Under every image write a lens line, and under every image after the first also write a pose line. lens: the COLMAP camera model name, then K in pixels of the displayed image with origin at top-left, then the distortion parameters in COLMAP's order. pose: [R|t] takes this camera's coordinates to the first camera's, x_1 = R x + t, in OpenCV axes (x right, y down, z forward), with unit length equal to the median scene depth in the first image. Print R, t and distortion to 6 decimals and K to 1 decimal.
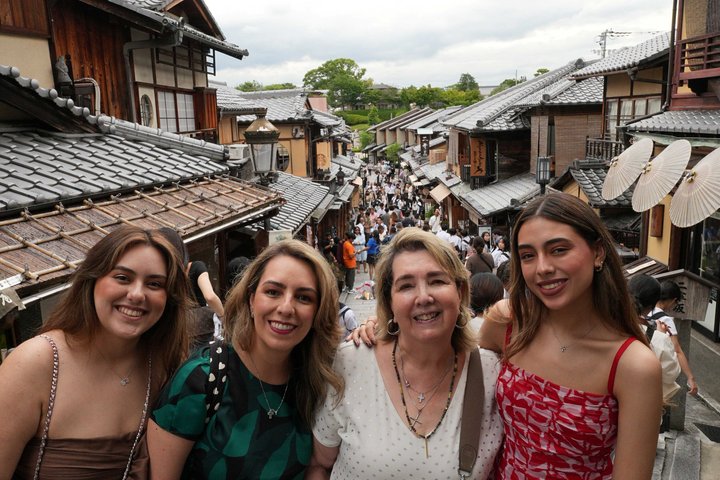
lens RADIAL K [[634.0, 0, 360.0], [0, 634.0, 240.0], [0, 0, 1]] dist [-0.042812, 0.001468]
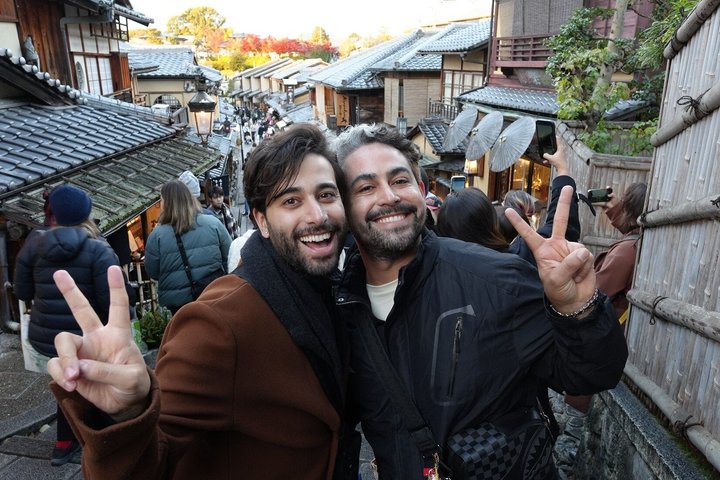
lens RADIAL K [[634.0, 0, 360.0], [0, 634.0, 240.0], [0, 0, 1]] dist [-0.042812, 0.001468]
pose [[0.964275, -0.045294, 0.261002, -0.138053], [0.015856, 0.993376, 0.113807, -0.023357], [-0.264428, -0.105603, 0.958606, -0.260233]]
